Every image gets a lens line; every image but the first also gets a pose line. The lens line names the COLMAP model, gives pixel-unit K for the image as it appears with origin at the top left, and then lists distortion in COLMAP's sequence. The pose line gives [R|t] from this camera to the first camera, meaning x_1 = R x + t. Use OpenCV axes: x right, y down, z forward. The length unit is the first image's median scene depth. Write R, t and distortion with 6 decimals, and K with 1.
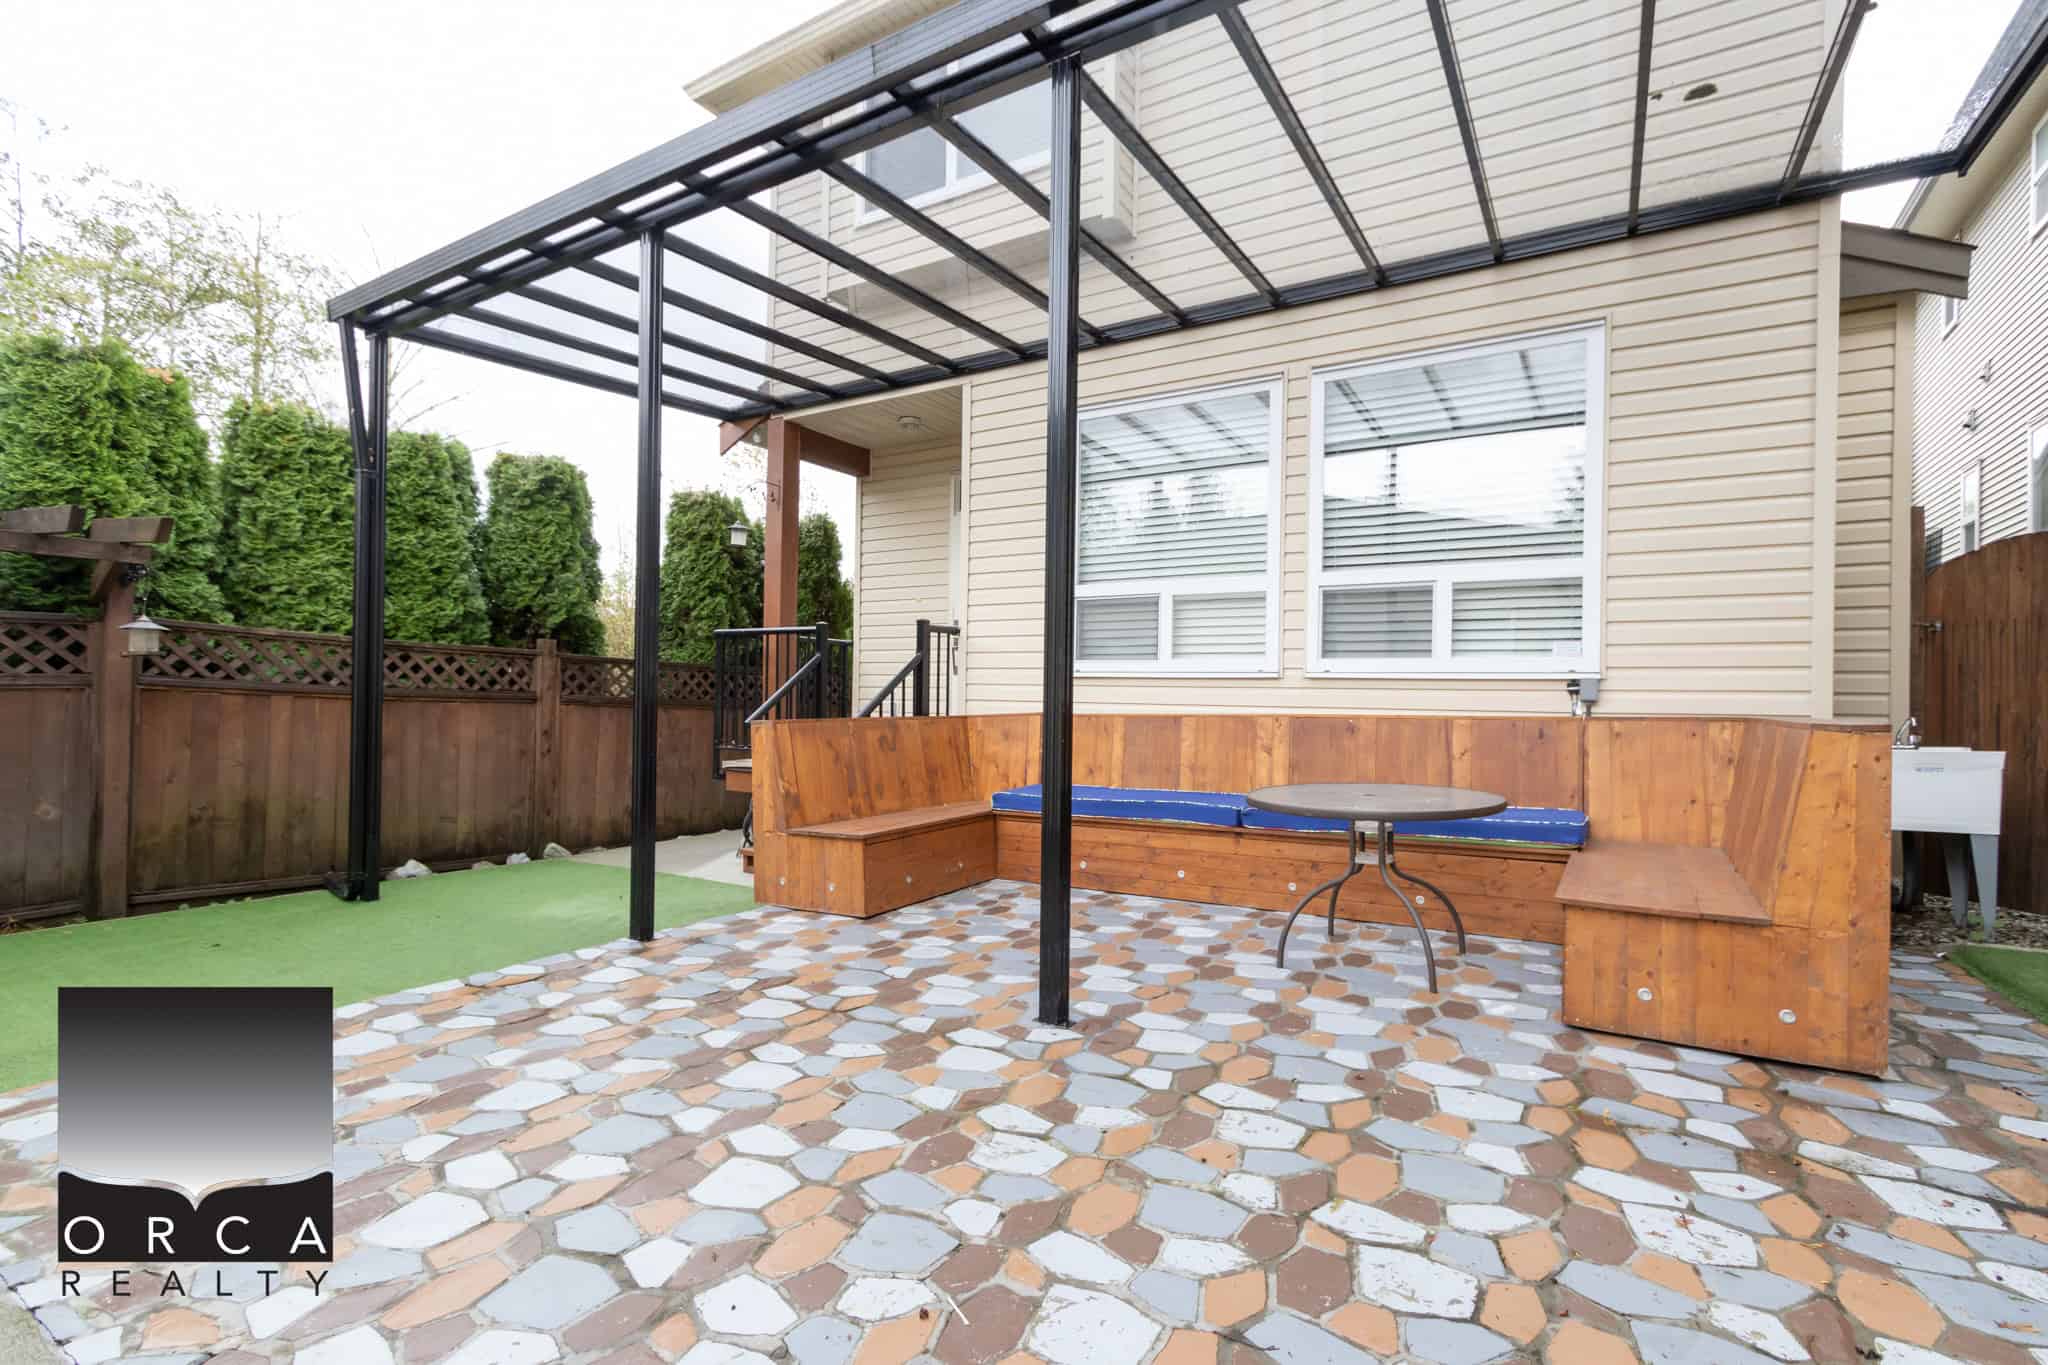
lens RADIAL K [[946.8, 0, 1023.3], [0, 946.8, 693.7], [0, 0, 1]] dist [-0.002333, -0.000558]
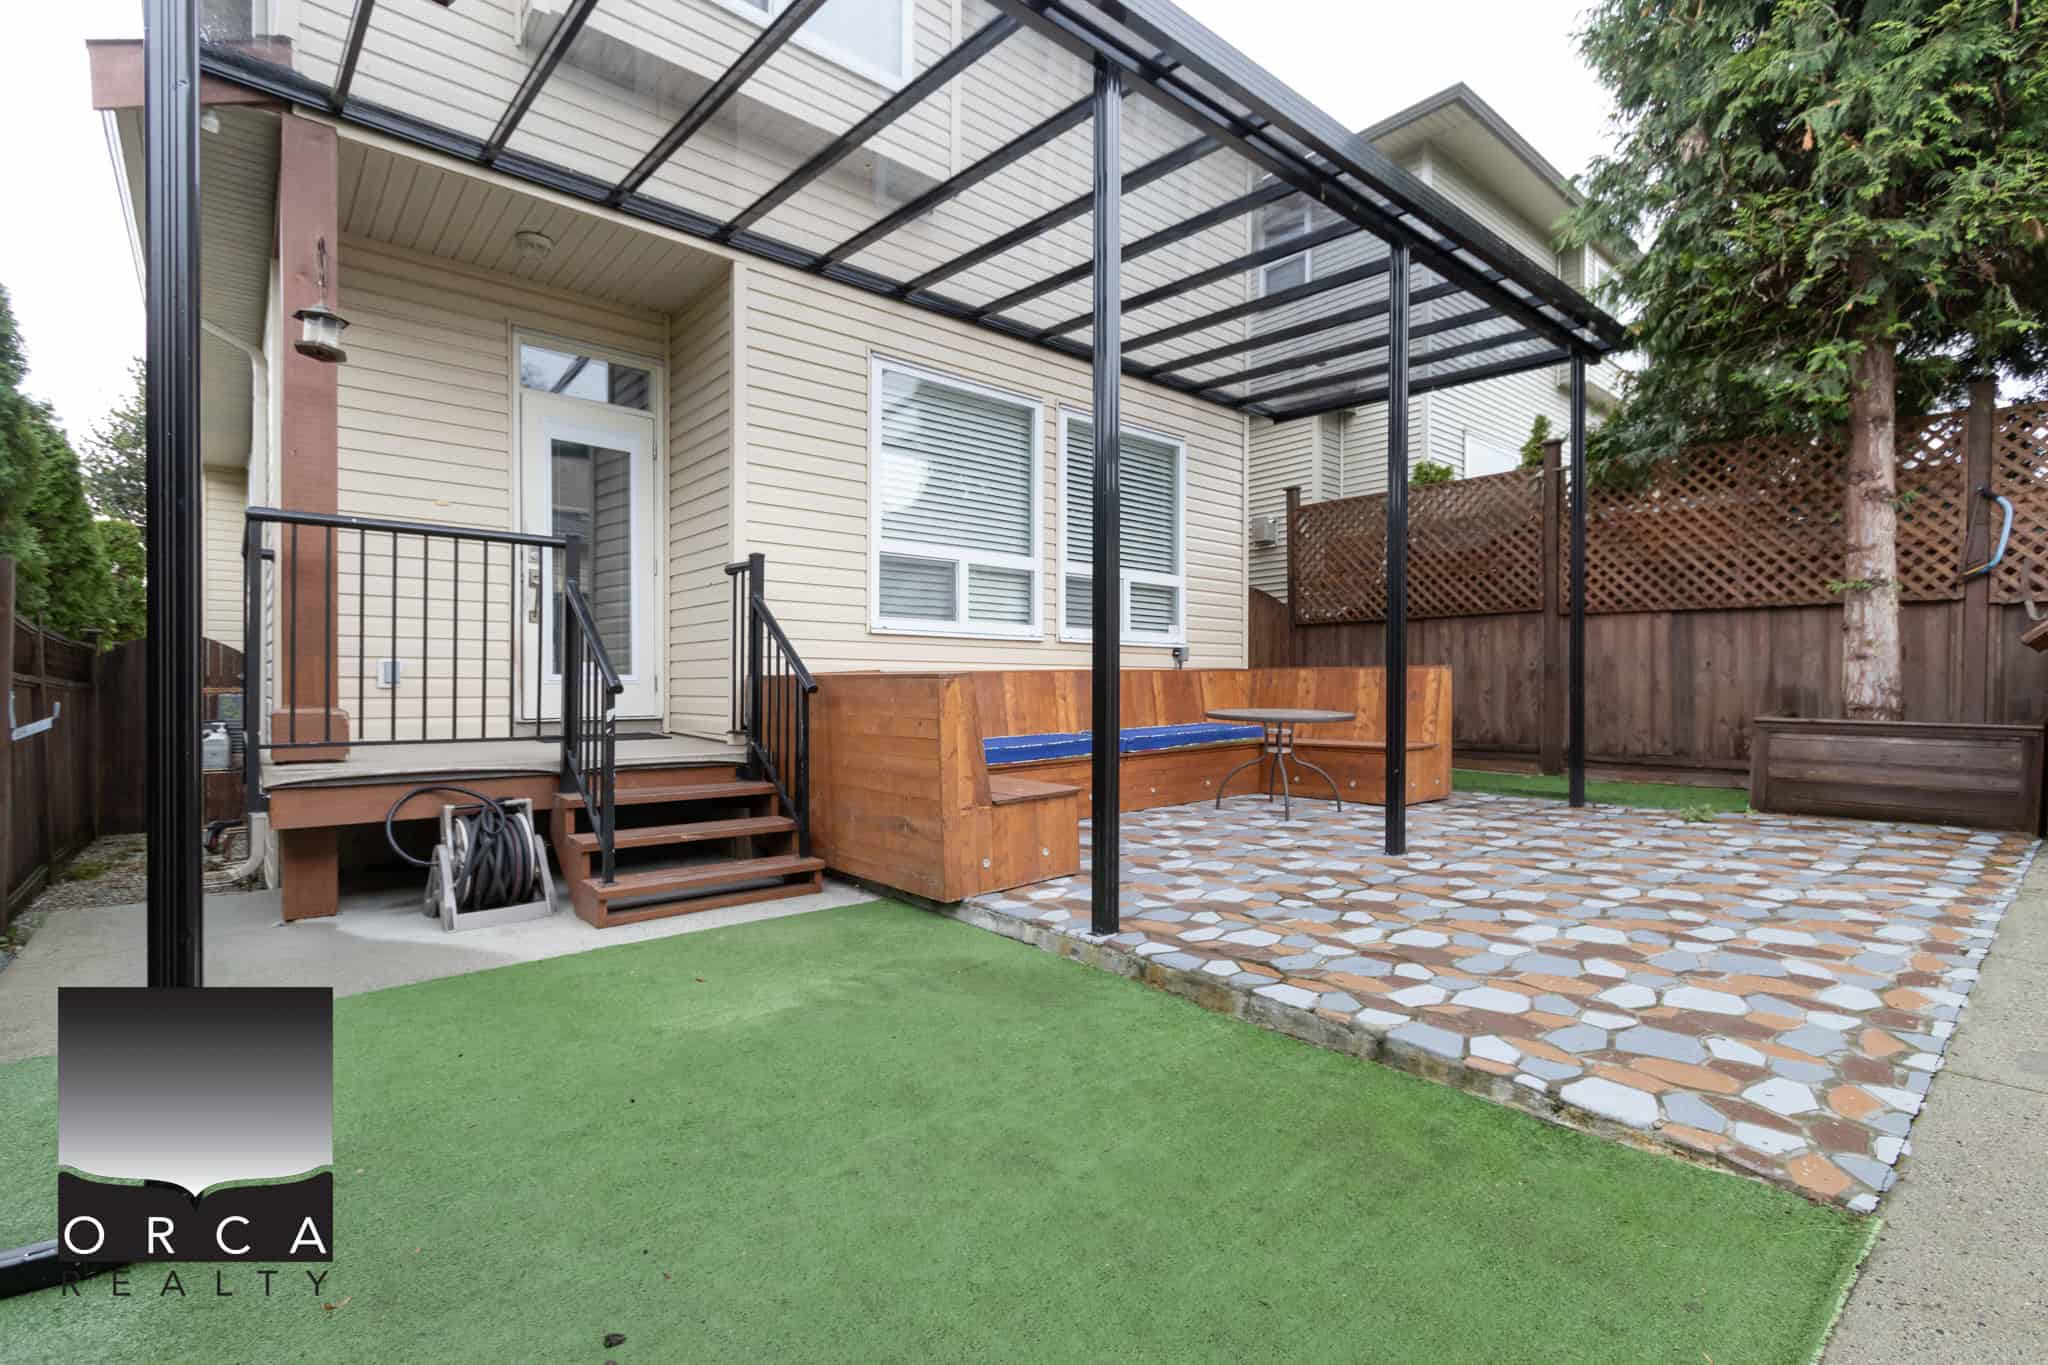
lens RADIAL K [[970.6, 0, 1016.6], [0, 970.6, 726.5], [0, 0, 1]] dist [-0.000587, 0.000214]
pose [[0.286523, -0.074713, 0.955156, -1.131656], [-0.032769, 0.995607, 0.087707, -0.017074], [-0.957513, -0.056430, 0.282816, 0.714461]]
